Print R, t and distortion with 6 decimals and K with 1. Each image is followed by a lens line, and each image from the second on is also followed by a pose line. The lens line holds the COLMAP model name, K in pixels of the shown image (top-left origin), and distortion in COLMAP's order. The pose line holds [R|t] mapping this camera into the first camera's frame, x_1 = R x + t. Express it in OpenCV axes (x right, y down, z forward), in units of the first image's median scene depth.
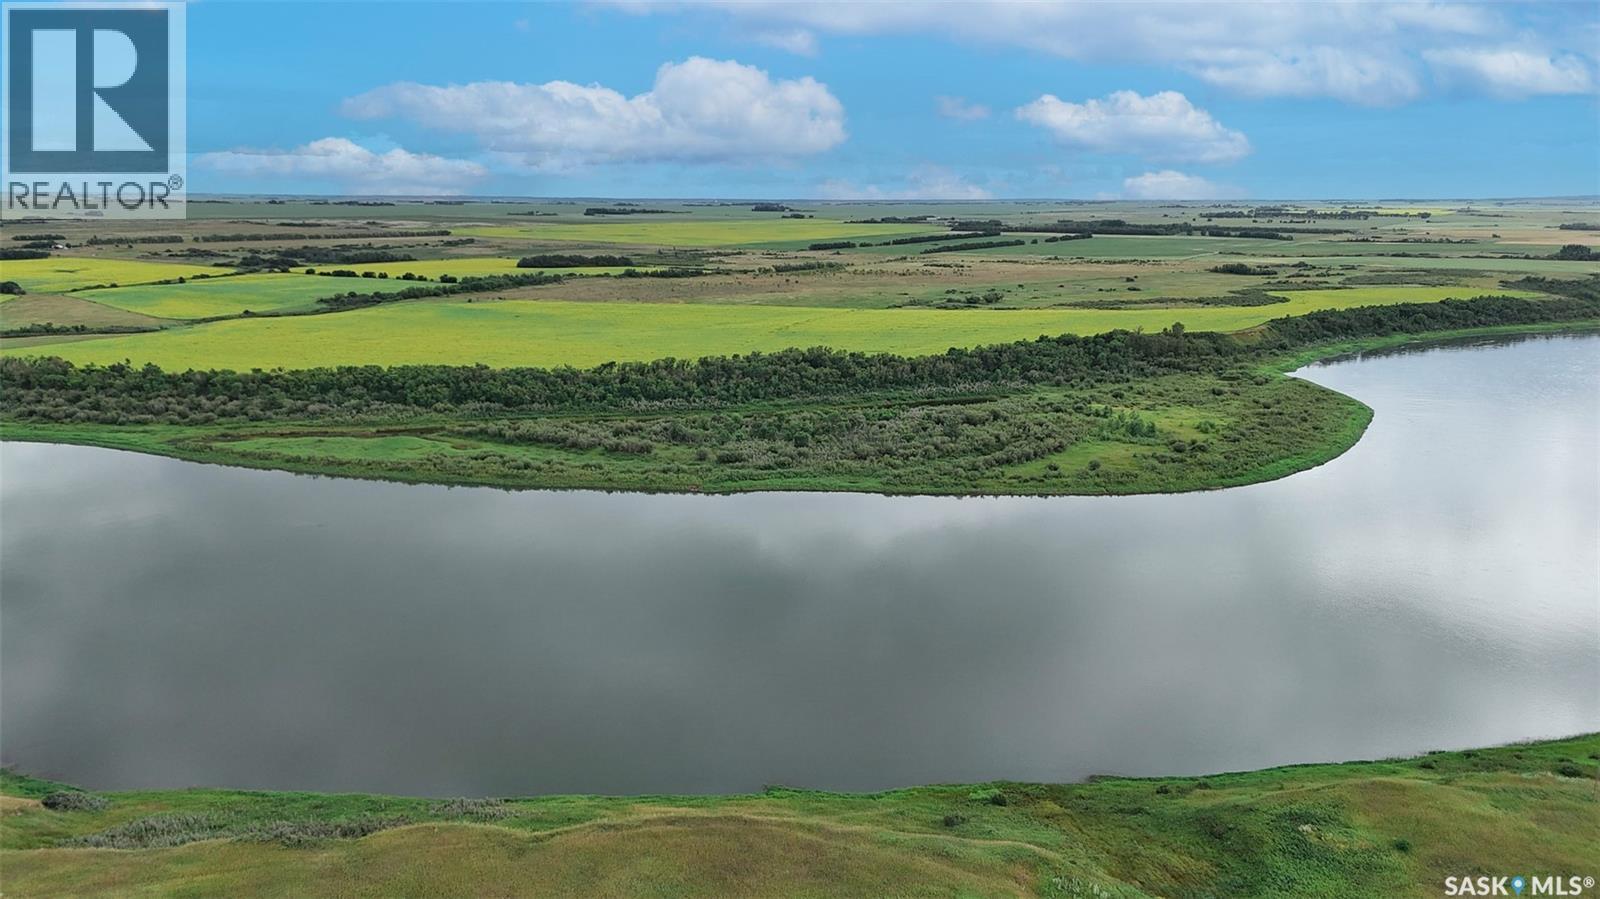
lens RADIAL K [[1168.1, 0, 800.2], [0, 1168.1, 446.6], [0, 0, 1]] dist [0.099520, -0.097486]
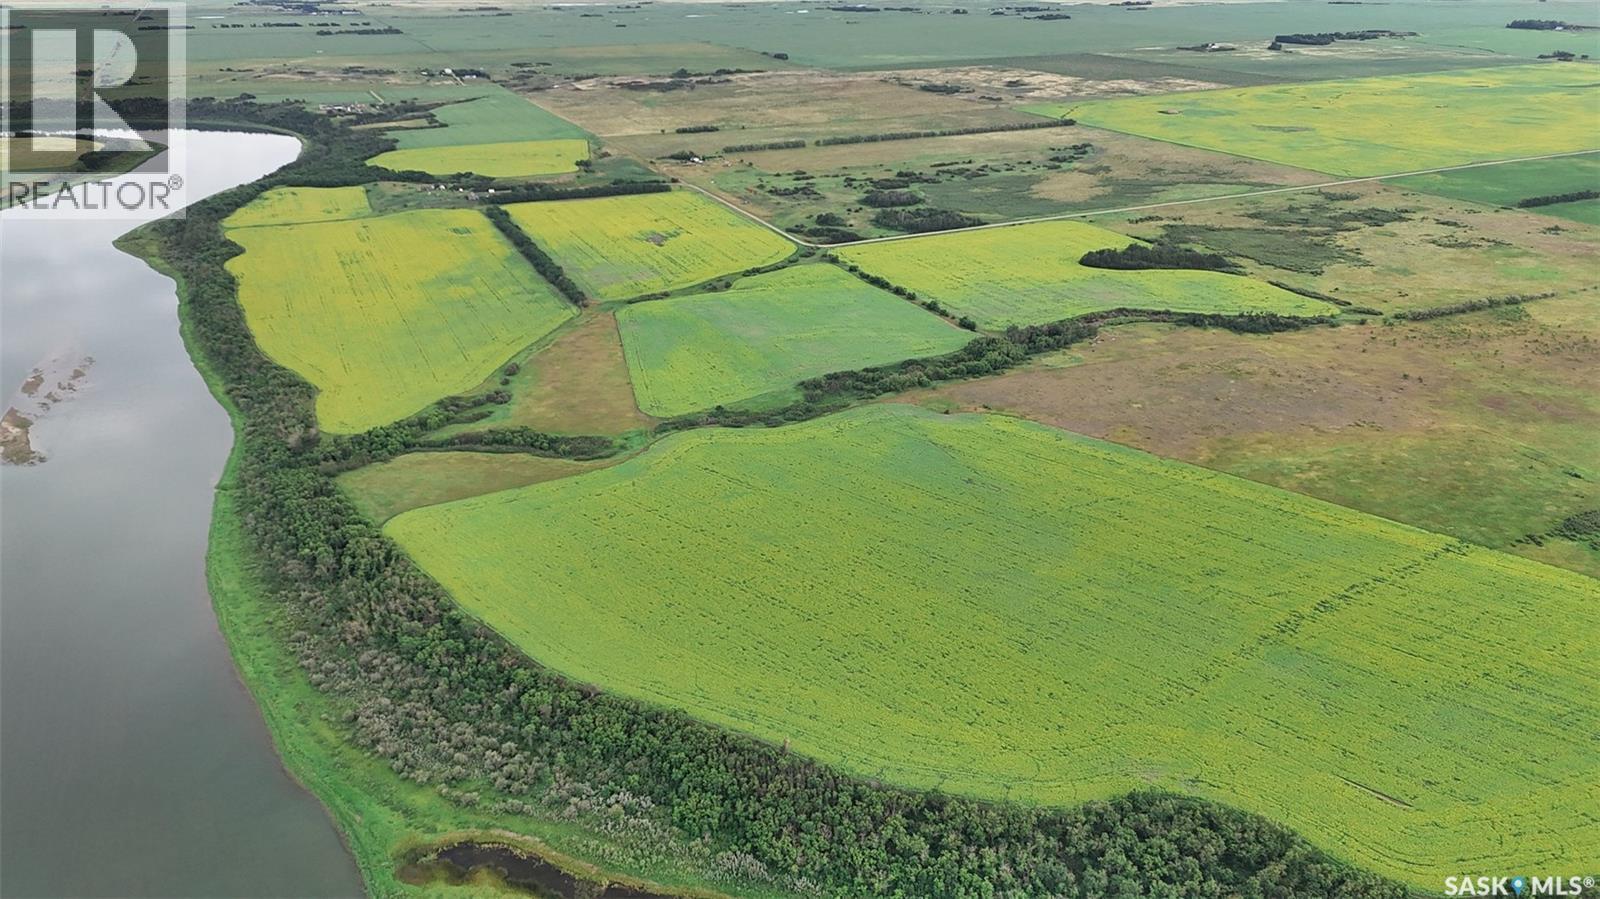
lens RADIAL K [[1168.1, 0, 800.2], [0, 1168.1, 446.6], [0, 0, 1]] dist [0.099520, -0.097486]
pose [[0.846083, 0.201081, -0.493669, 0.073445], [-0.103859, 0.970558, 0.217328, -0.366743], [0.522835, -0.132605, 0.842057, 0.298962]]
